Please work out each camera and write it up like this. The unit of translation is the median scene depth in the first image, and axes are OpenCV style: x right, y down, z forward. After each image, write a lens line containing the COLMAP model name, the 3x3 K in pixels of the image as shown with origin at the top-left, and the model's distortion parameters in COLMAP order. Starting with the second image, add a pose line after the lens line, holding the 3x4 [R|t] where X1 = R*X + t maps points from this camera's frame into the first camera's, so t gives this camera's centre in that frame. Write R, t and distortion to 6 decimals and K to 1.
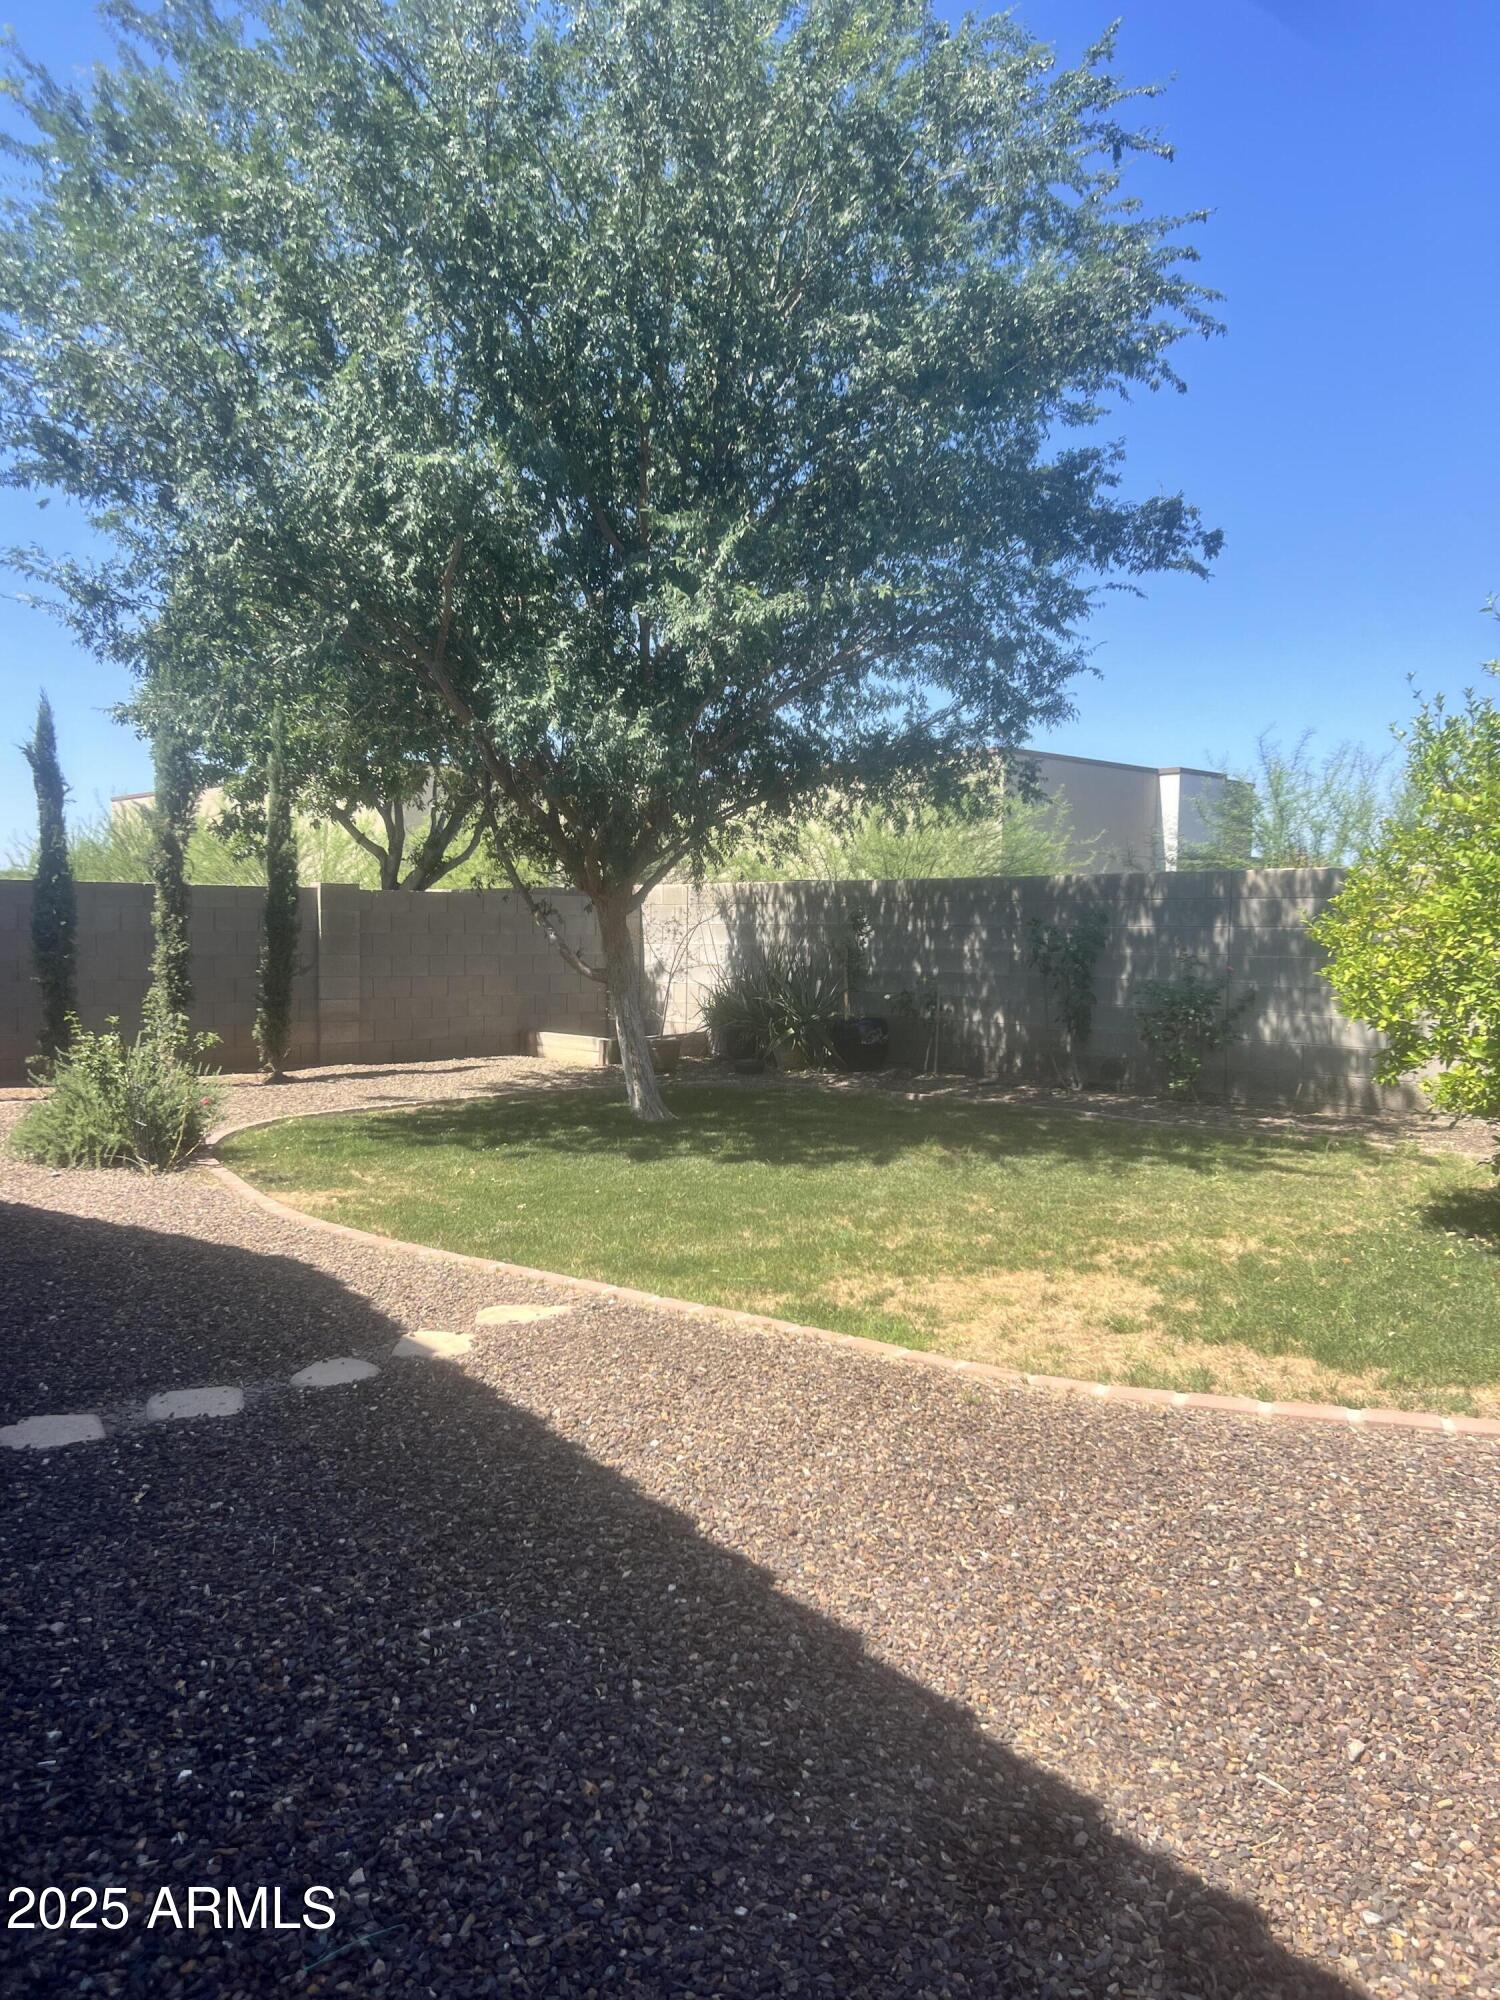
lens RADIAL K [[1520.1, 0, 750.0], [0, 1520.1, 1000.0], [0, 0, 1]] dist [0.082567, -0.062227]
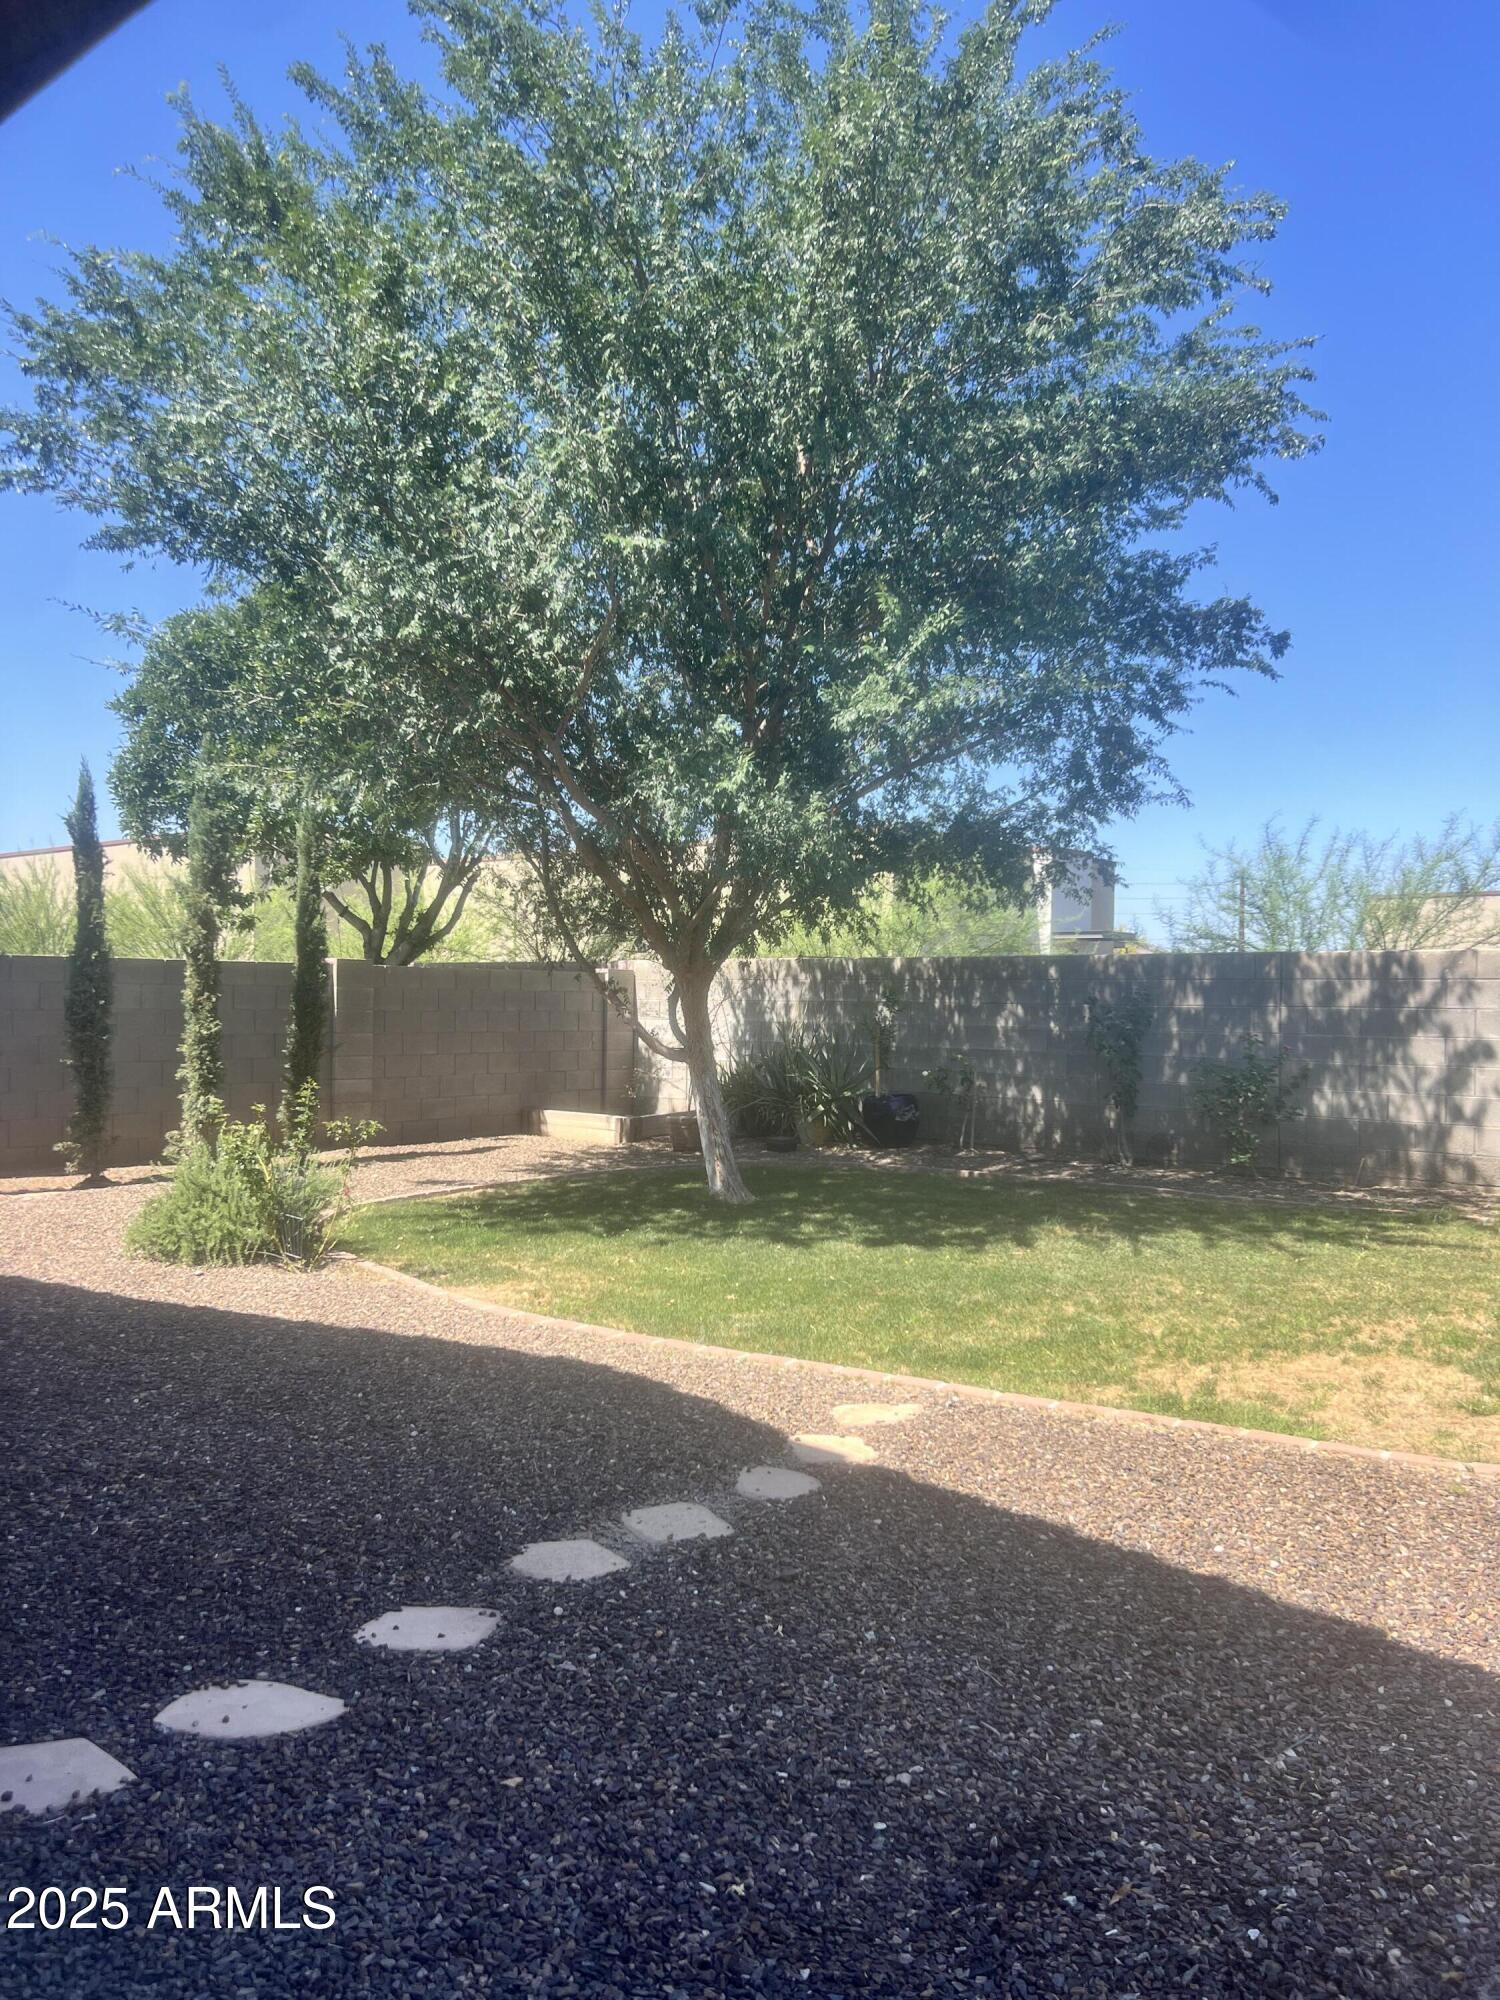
lens RADIAL K [[1520.1, 0, 750.0], [0, 1520.1, 1000.0], [0, 0, 1]] dist [0.082567, -0.062227]
pose [[0.991343, 0.001042, 0.131296, -0.194472], [0.004724, 0.999038, -0.043596, -0.009021], [-0.131215, 0.043839, 0.990384, 0.015255]]
